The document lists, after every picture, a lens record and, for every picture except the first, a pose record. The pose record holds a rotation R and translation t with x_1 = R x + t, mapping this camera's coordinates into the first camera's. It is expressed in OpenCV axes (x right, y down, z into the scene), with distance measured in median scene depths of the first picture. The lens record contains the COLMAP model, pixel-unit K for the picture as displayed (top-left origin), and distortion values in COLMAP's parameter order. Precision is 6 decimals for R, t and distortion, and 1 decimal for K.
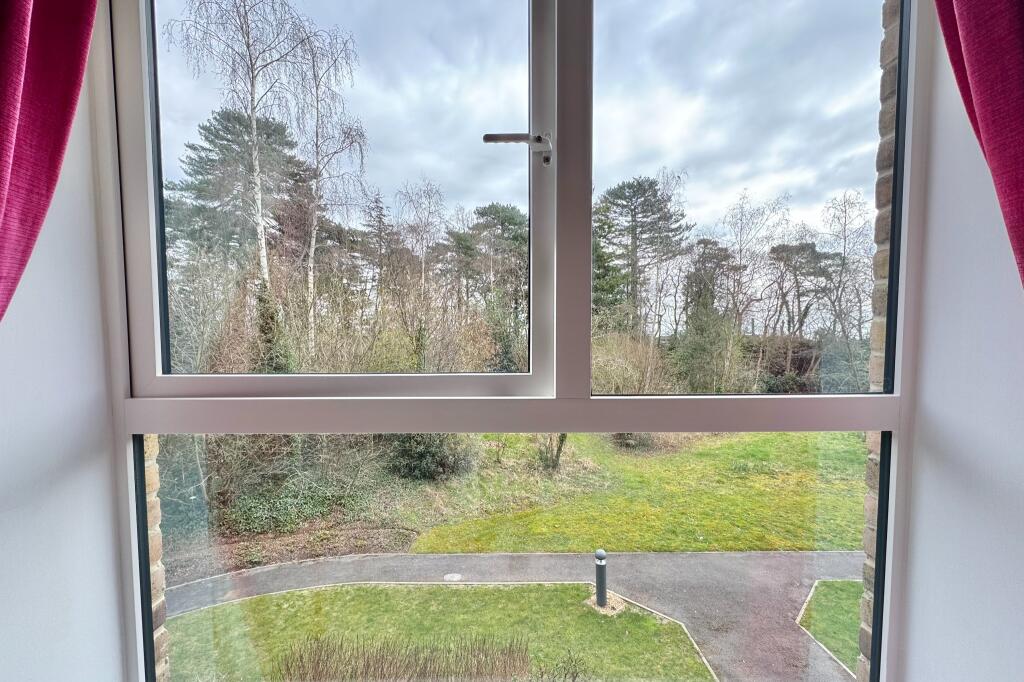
lens RADIAL K [[415.4, 0, 518.9], [0, 415.4, 360.5], [0, 0, 1]] dist [-0.001982, -0.000008]
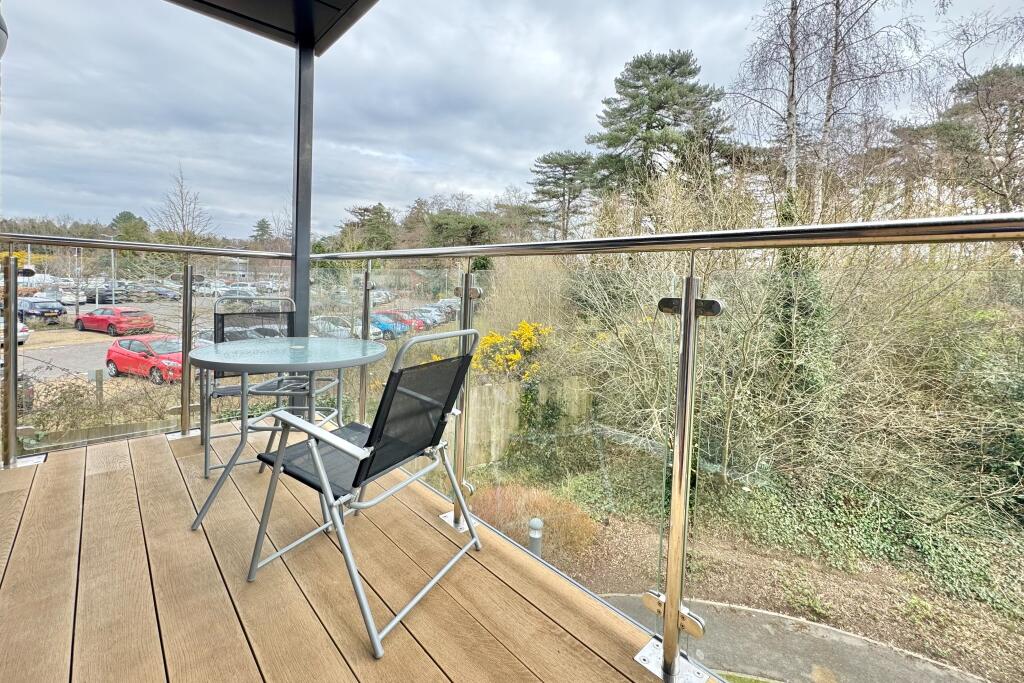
lens RADIAL K [[432.7, 0, 514.0], [0, 432.7, 294.5], [0, 0, 1]] dist [-0.011261, 0.000497]
pose [[0.688041, 0.047783, -0.724097, -0.090682], [-0.055540, 0.998370, 0.013108, 0.000955], [0.723543, 0.031198, 0.689574, 0.032040]]
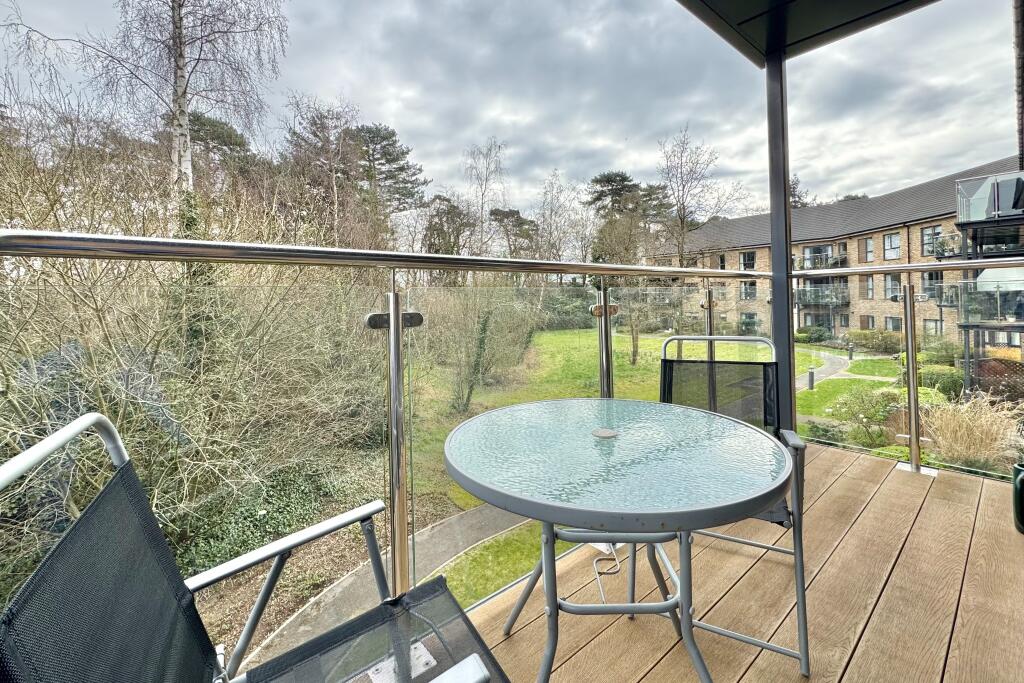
lens RADIAL K [[432.7, 0, 510.6], [0, 432.7, 289.3], [0, 0, 1]] dist [-0.011261, 0.000497]
pose [[0.759309, -0.002769, 0.650724, -0.157530], [0.033590, 0.998825, -0.034946, -0.000016], [-0.649863, 0.048393, 0.758509, 0.031285]]
